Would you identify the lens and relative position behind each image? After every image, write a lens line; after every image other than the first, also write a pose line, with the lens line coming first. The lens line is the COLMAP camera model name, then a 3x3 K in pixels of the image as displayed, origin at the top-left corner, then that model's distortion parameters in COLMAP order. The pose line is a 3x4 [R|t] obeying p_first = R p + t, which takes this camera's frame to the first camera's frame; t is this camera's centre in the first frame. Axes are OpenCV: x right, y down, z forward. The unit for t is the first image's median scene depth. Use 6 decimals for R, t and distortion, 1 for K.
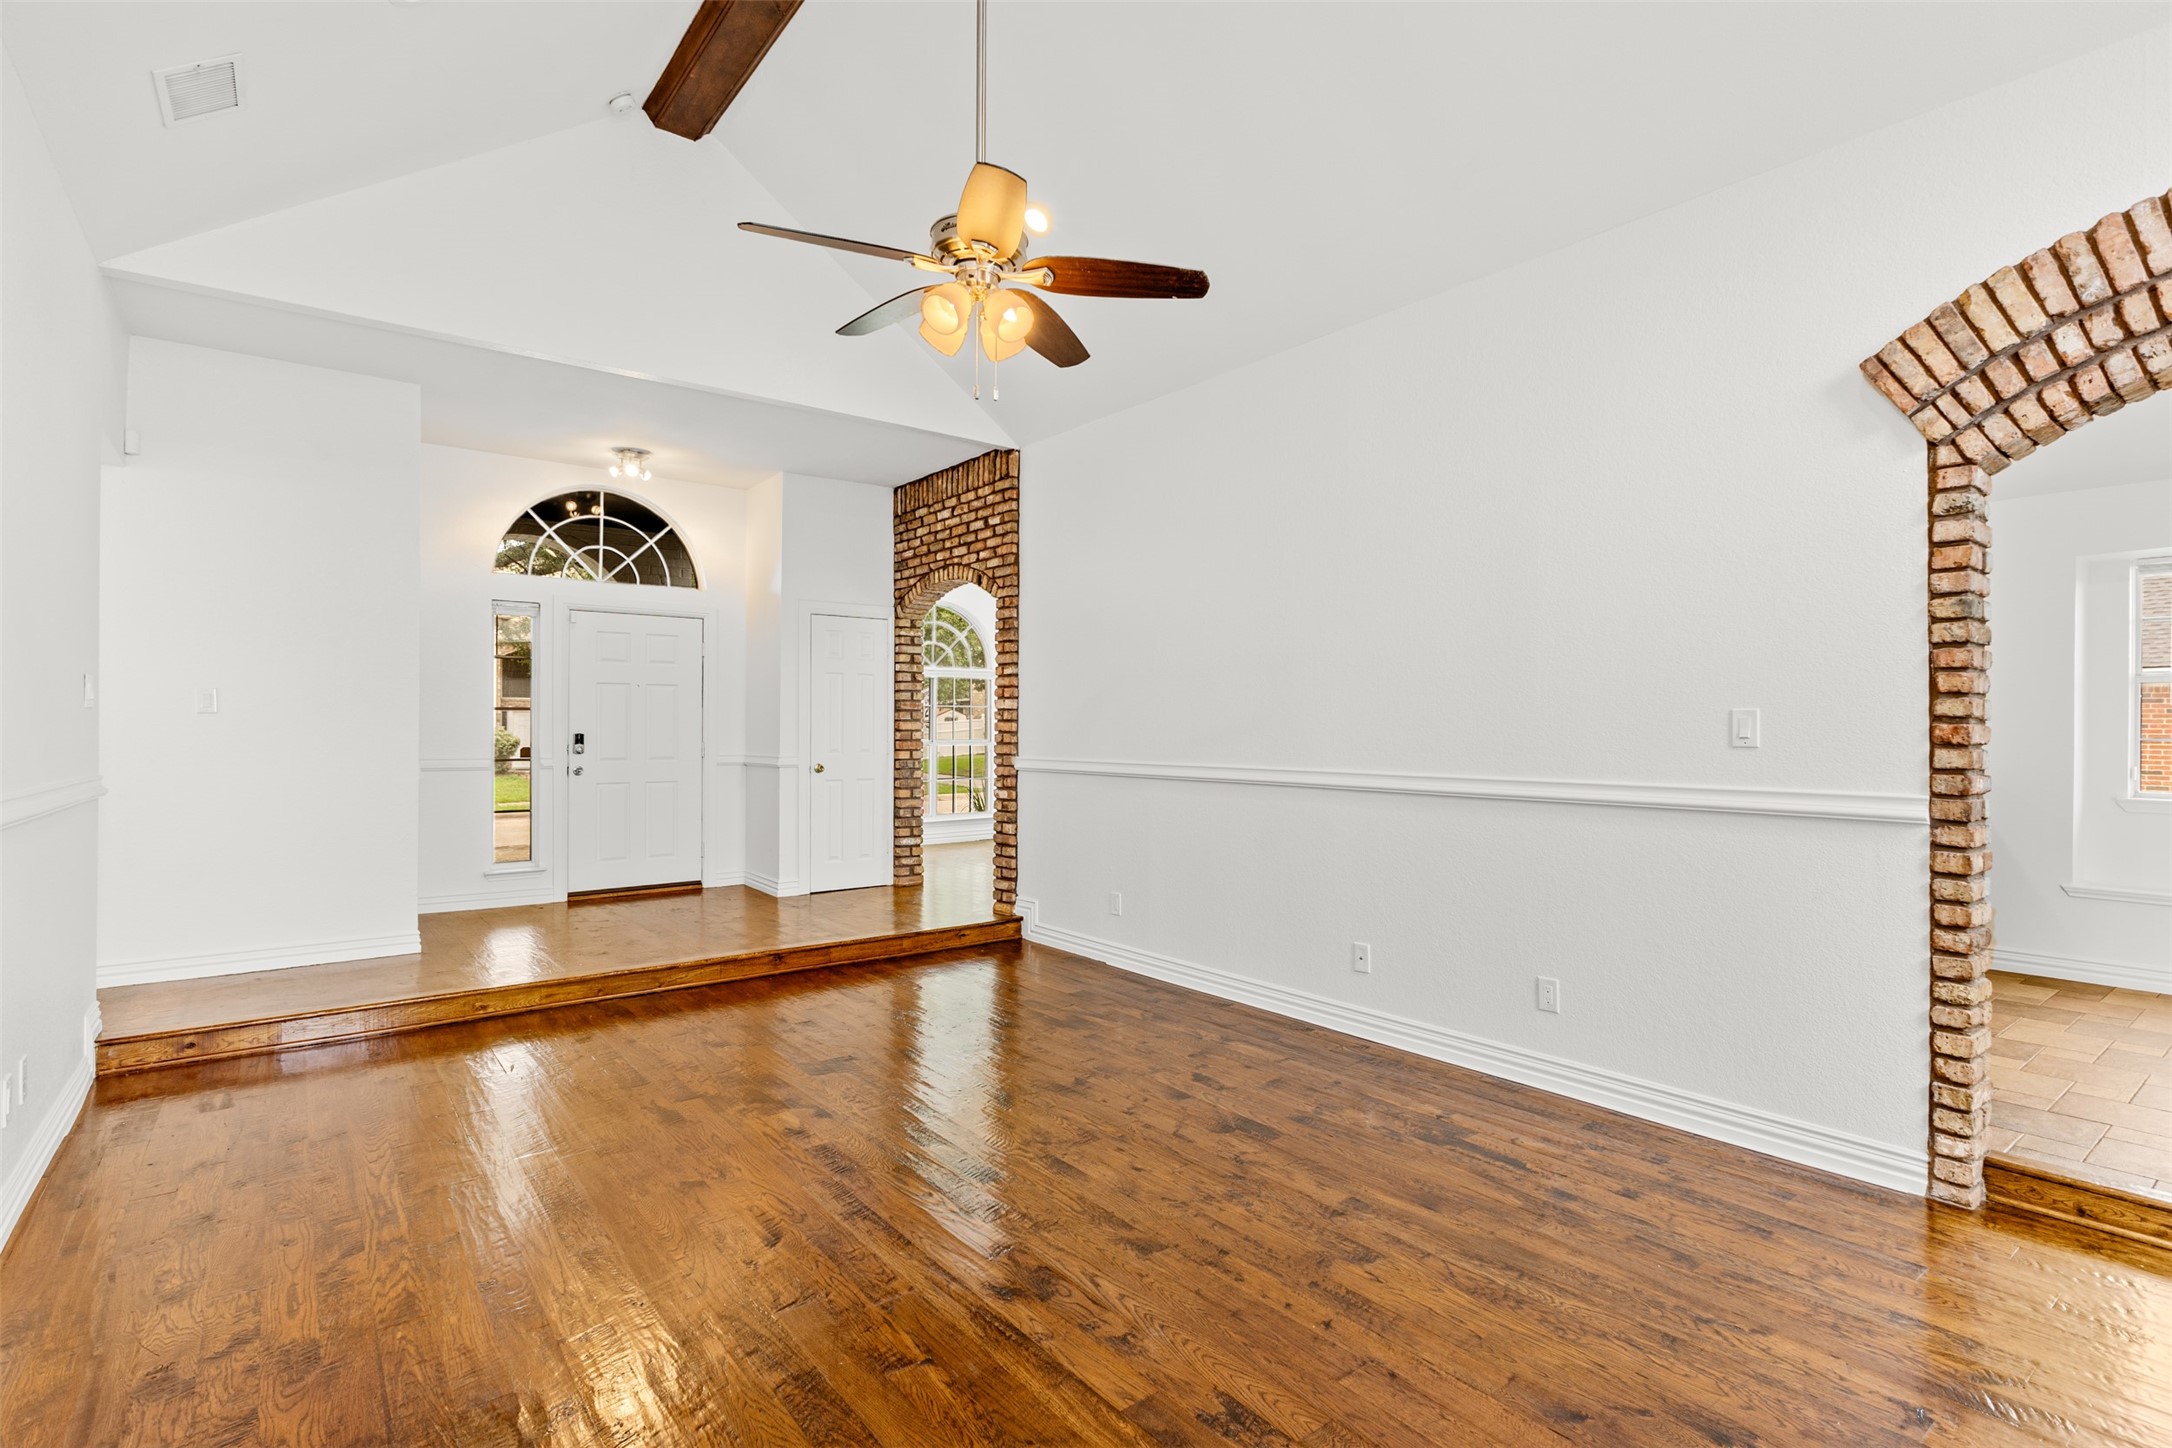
lens RADIAL K [[1020.8, 0, 1086.3], [0, 1020.8, 723.3], [0, 0, 1]] dist [-0.005202, -0.000838]
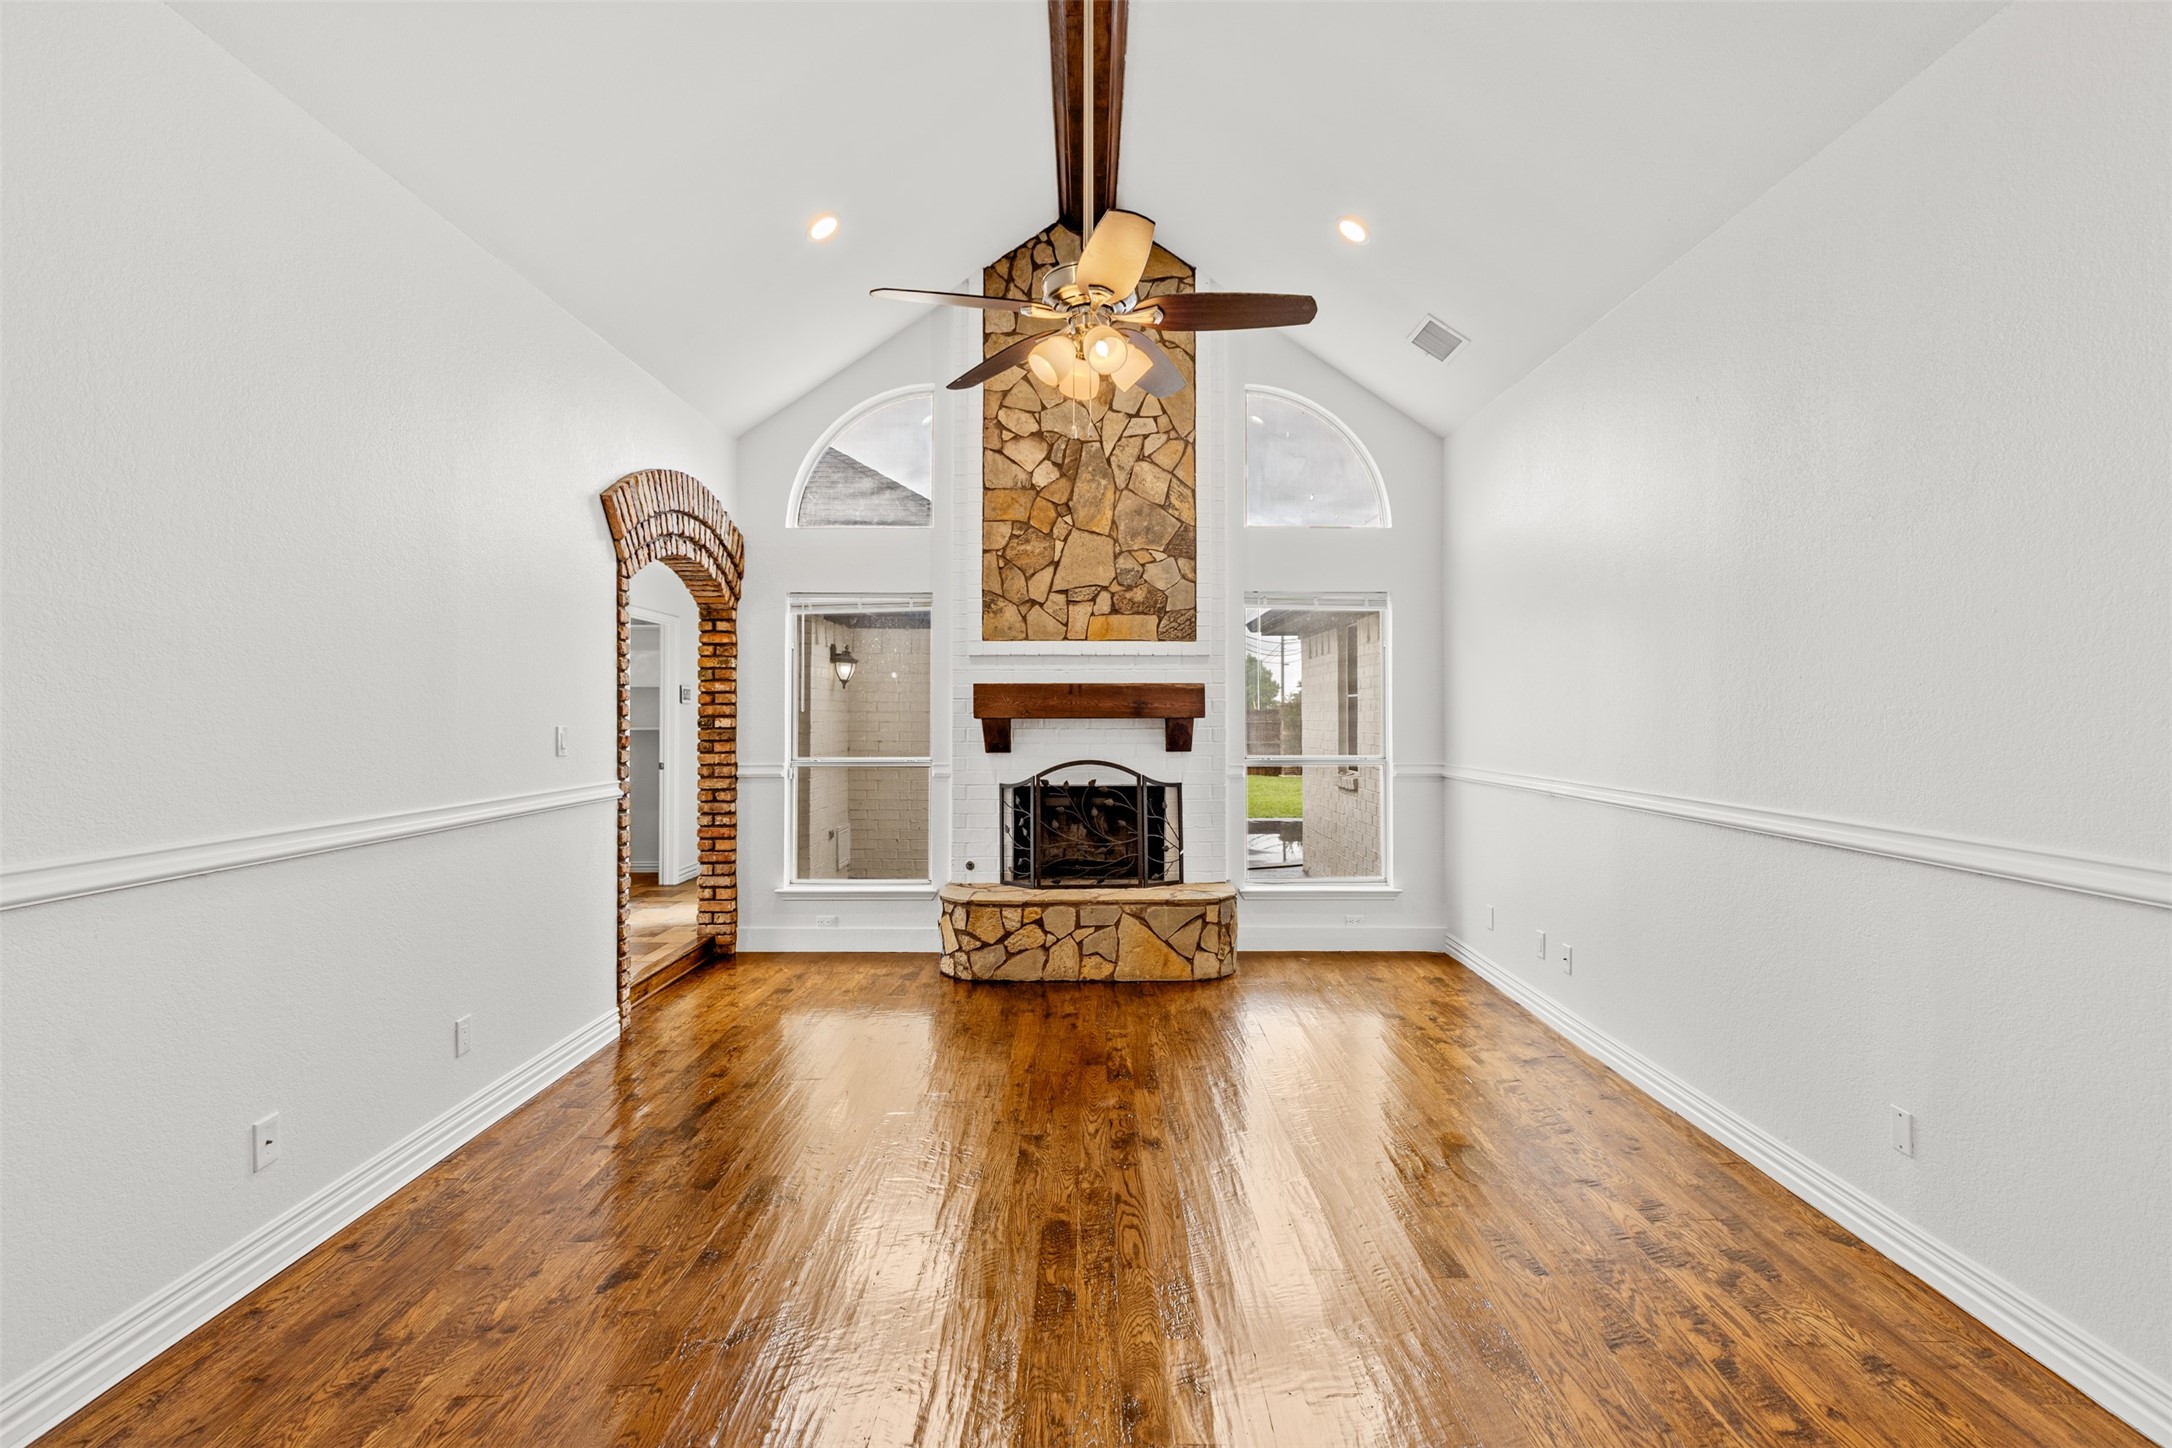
lens RADIAL K [[1020.8, 0, 1084.2], [0, 1020.8, 717.0], [0, 0, 1]] dist [-0.005202, -0.000838]
pose [[-0.781629, -0.007440, 0.623699, -0.667638], [-0.003471, 0.999965, 0.007578, -0.038615], [-0.623733, 0.003758, -0.781628, 1.629858]]
